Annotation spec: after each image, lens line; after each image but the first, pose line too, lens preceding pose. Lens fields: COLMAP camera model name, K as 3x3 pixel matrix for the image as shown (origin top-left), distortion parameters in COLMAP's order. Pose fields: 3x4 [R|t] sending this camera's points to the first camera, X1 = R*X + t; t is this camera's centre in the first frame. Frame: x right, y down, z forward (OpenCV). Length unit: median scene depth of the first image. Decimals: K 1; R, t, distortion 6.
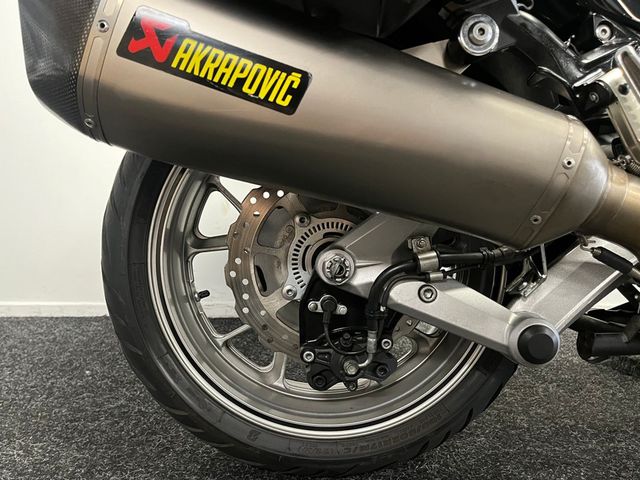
lens RADIAL K [[509.3, 0, 320.6], [0, 509.3, 241.0], [0, 0, 1]] dist [0.022217, 0.002277]
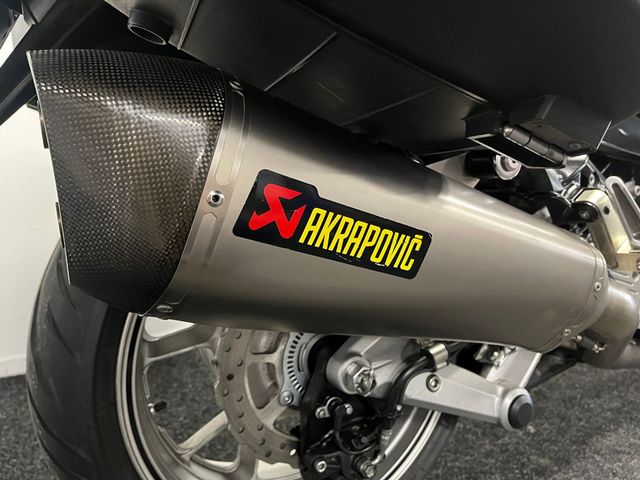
lens RADIAL K [[496.4, 0, 322.1], [0, 496.4, 236.8], [0, 0, 1]] dist [0.042155, -0.049955]
pose [[0.894272, -0.078830, 0.440526, -0.593158], [0.049536, 0.995751, 0.077626, -0.402671], [-0.444774, -0.047597, 0.894377, 0.282960]]
